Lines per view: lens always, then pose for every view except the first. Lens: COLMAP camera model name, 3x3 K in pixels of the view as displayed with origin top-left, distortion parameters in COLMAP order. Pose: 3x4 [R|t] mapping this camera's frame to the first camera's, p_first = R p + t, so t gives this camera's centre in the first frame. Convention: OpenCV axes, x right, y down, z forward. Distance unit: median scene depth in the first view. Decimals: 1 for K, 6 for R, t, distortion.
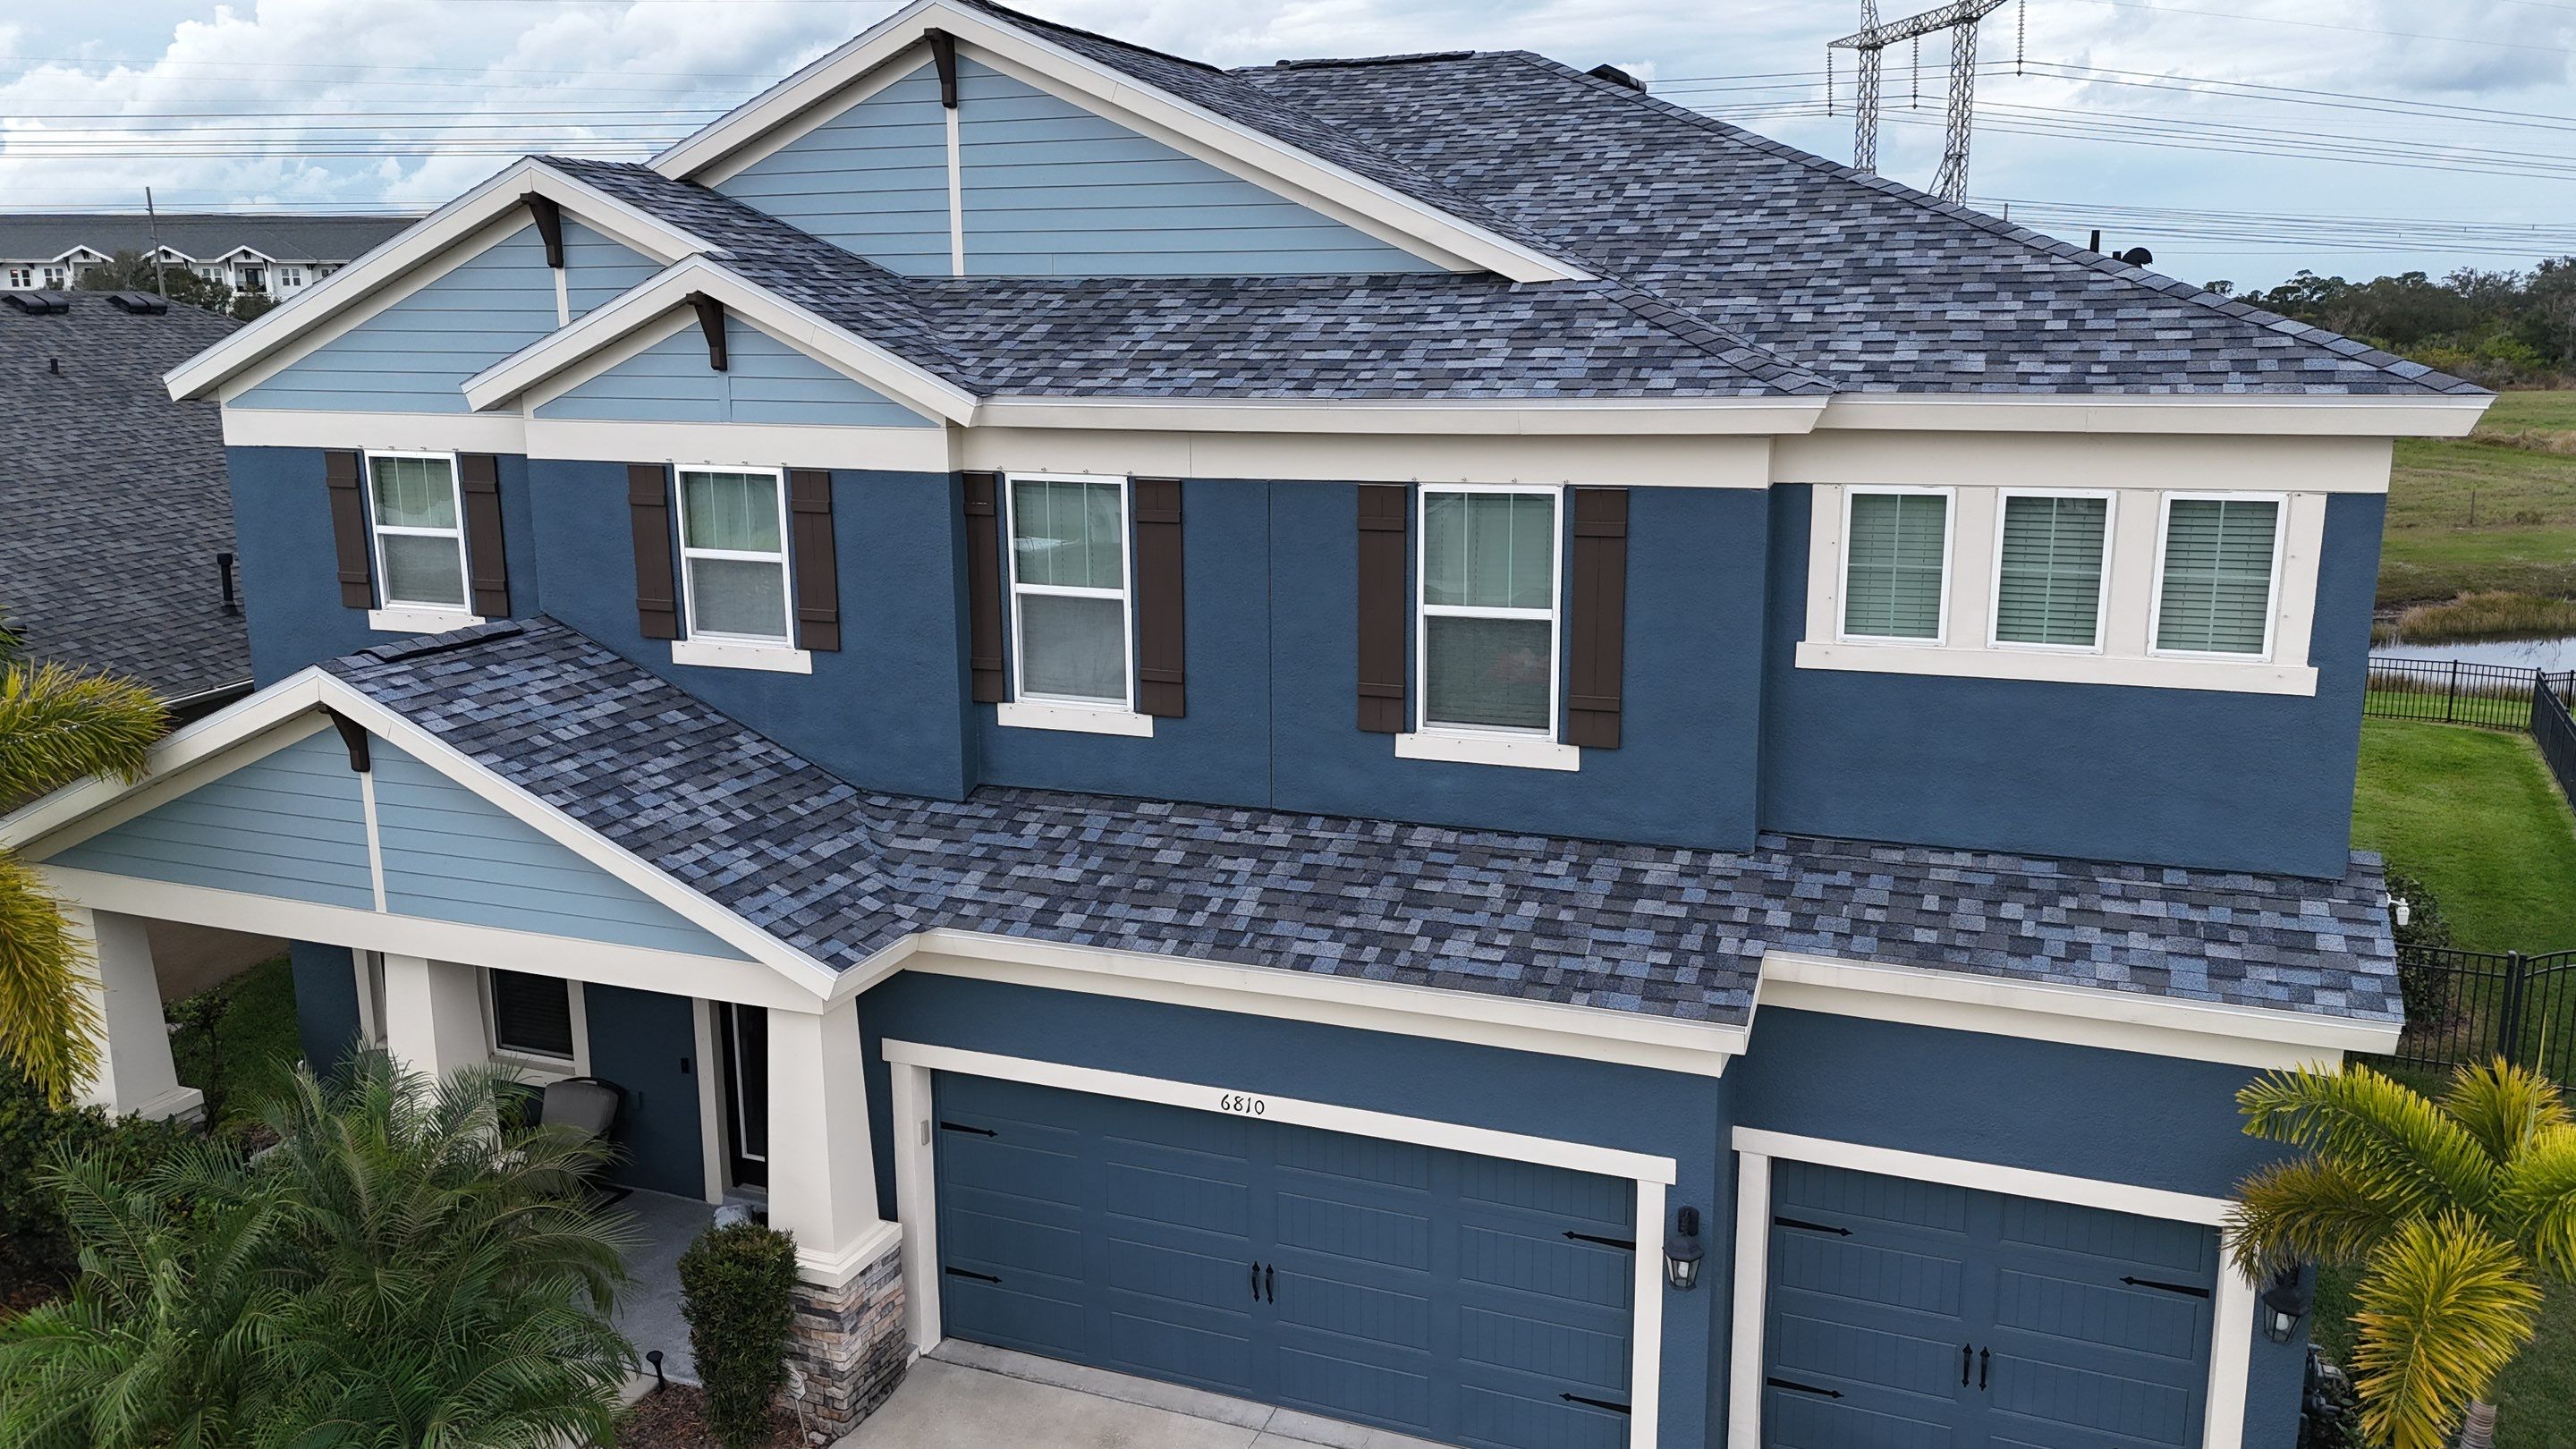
lens RADIAL K [[1905.2, 0, 1281.9], [0, 1905.2, 731.6], [0, 0, 1]] dist [0.075694, -0.075728]
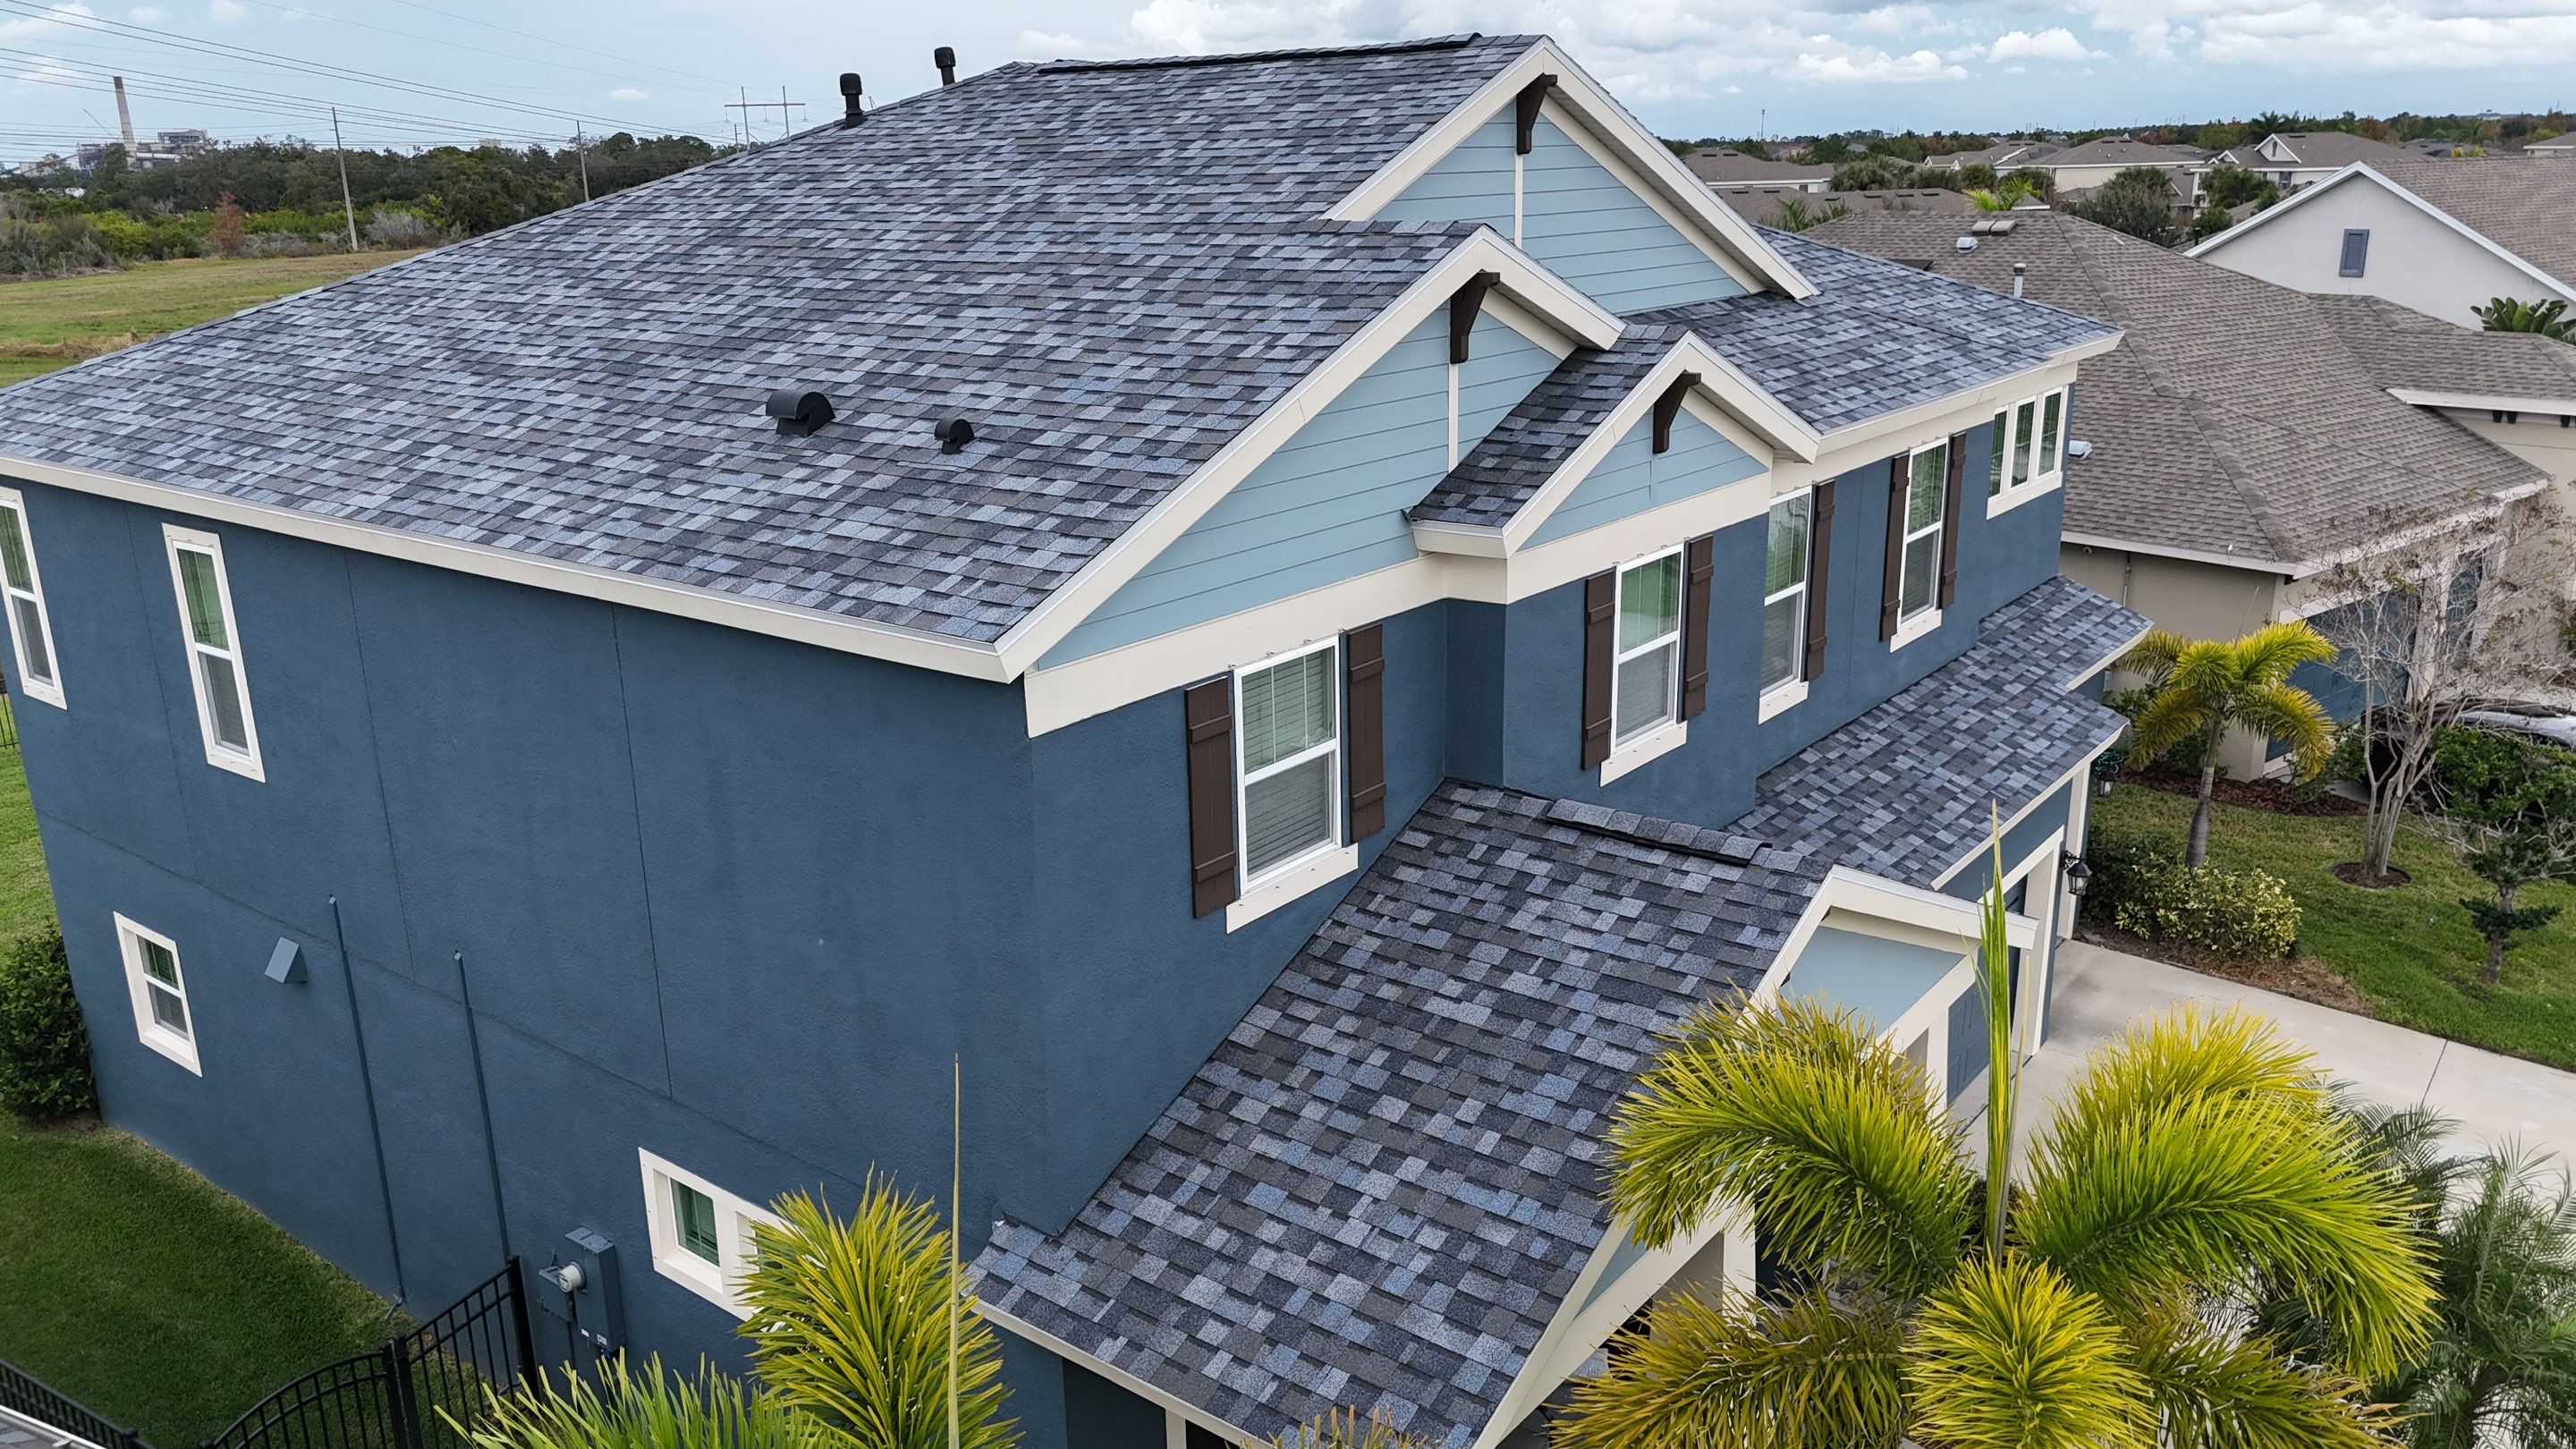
lens RADIAL K [[1905.2, 0, 1289.5], [0, 1905.2, 732.3], [0, 0, 1]] dist [0.075694, -0.075728]
pose [[0.274859, -0.275952, 0.921034, -1.407478], [0.221294, 0.950368, 0.218701, -0.345410], [-0.935672, 0.143708, 0.322283, 1.019728]]
